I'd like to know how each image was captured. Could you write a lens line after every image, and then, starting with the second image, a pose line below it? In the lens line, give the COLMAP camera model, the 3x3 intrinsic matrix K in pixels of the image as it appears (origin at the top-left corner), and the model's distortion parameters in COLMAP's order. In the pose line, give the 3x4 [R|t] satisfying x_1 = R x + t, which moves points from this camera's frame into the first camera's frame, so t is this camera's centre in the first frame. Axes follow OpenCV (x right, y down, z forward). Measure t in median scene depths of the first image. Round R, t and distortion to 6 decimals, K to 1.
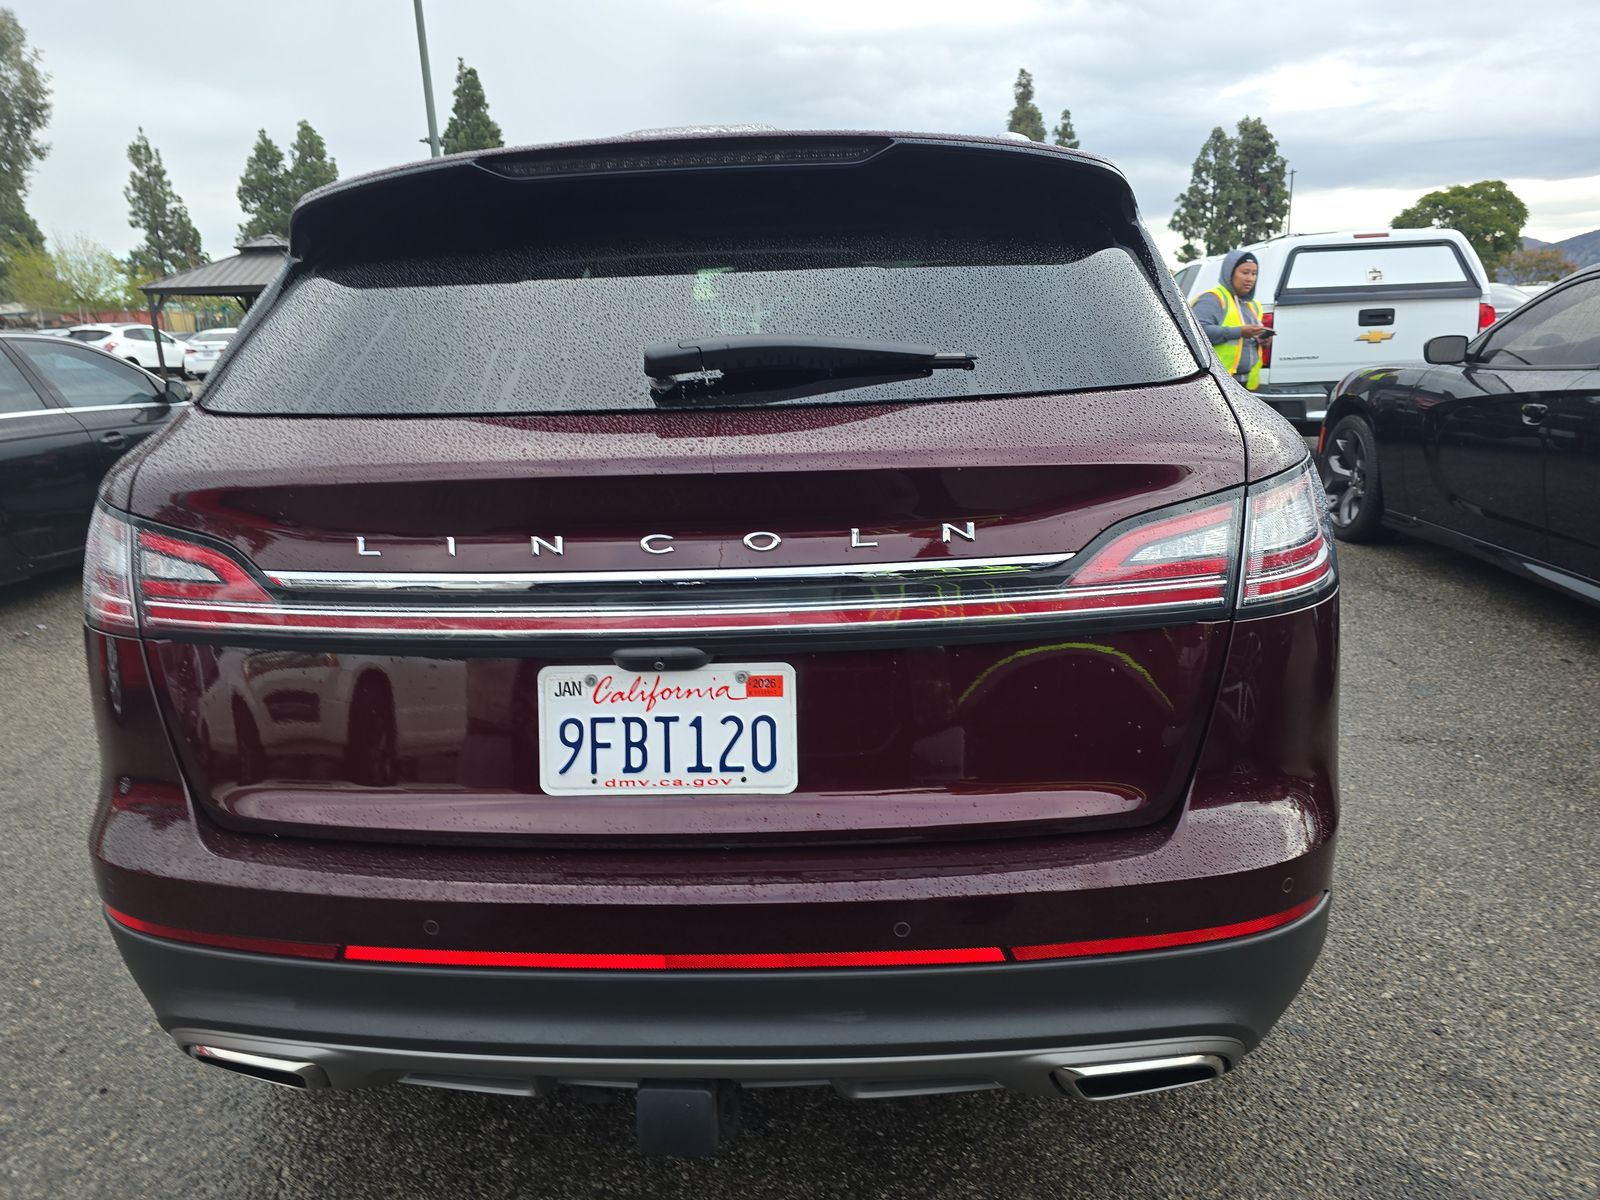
lens RADIAL K [[1079.6, 0, 785.9], [0, 1079.6, 596.7], [0, 0, 1]] dist [0.025698, -0.014129]
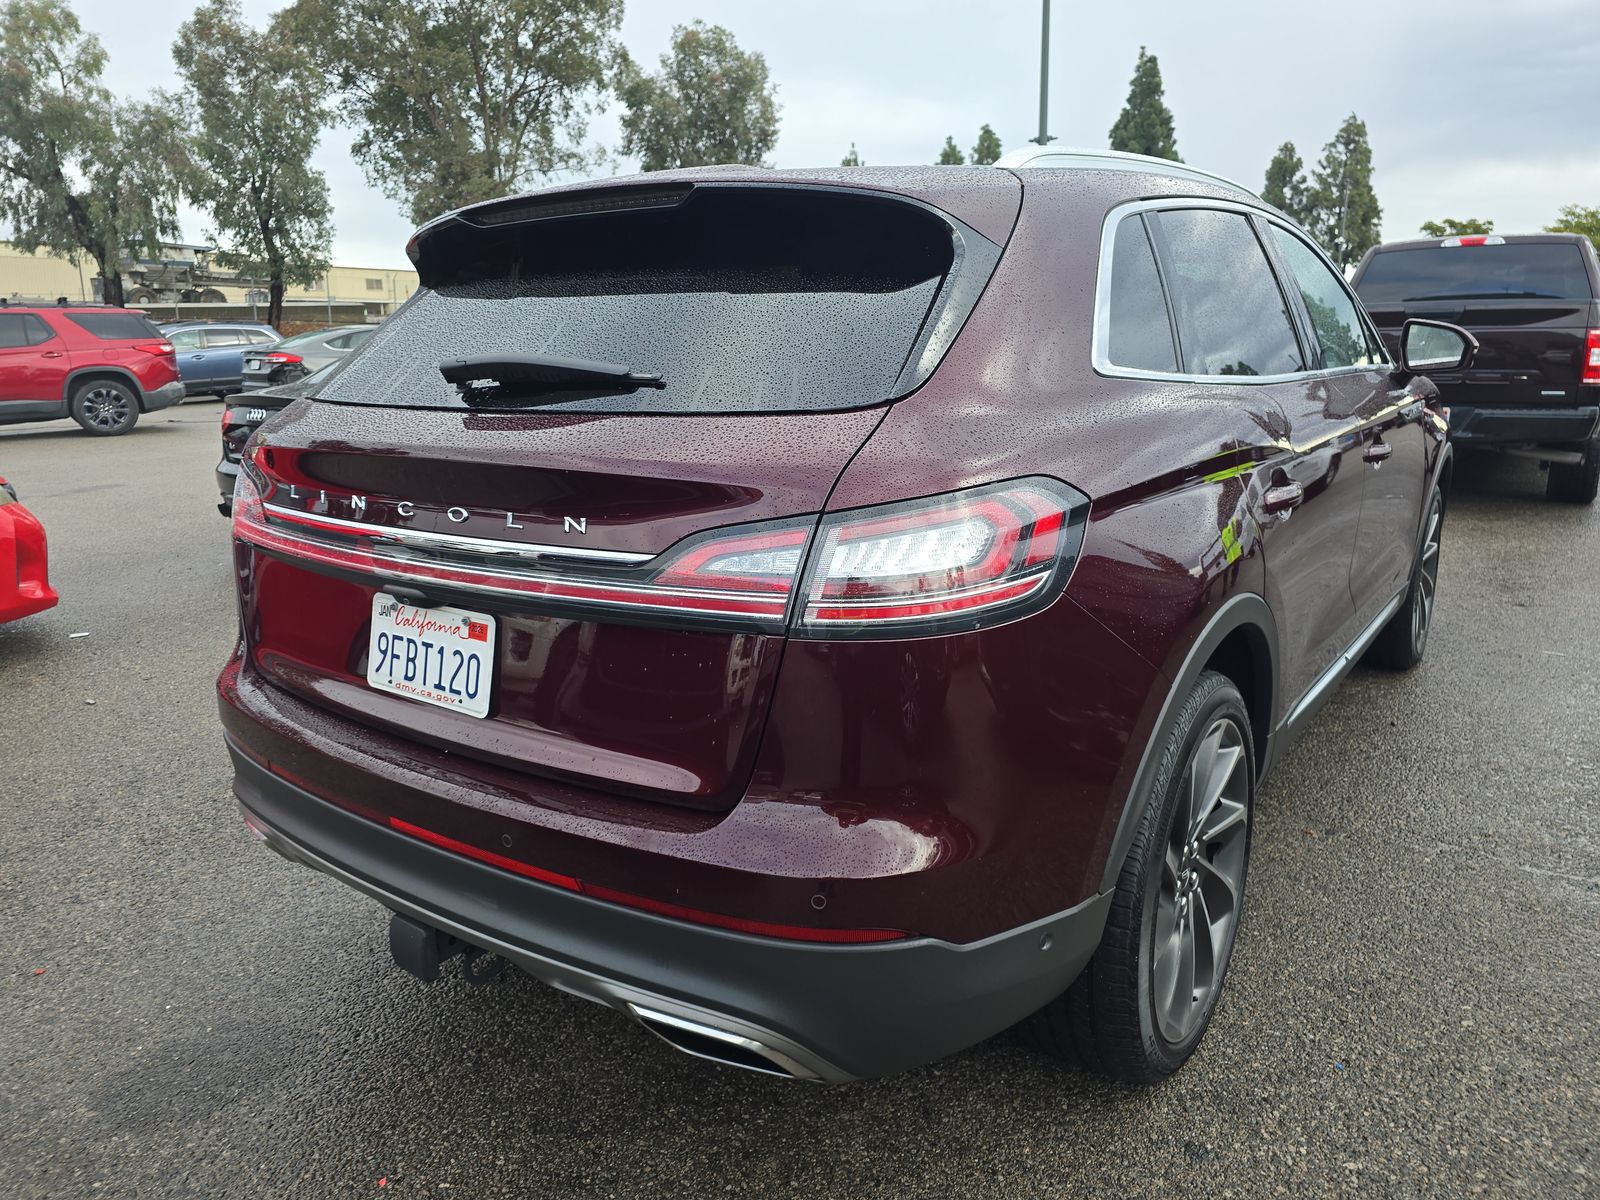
lens RADIAL K [[1079.6, 0, 793.0], [0, 1079.6, 604.0], [0, 0, 1]] dist [0.025698, -0.014129]
pose [[0.846832, 0.147073, -0.511121, 0.924528], [-0.140301, 0.988740, 0.052053, -0.065831], [0.513022, 0.027631, 0.857931, 0.099195]]
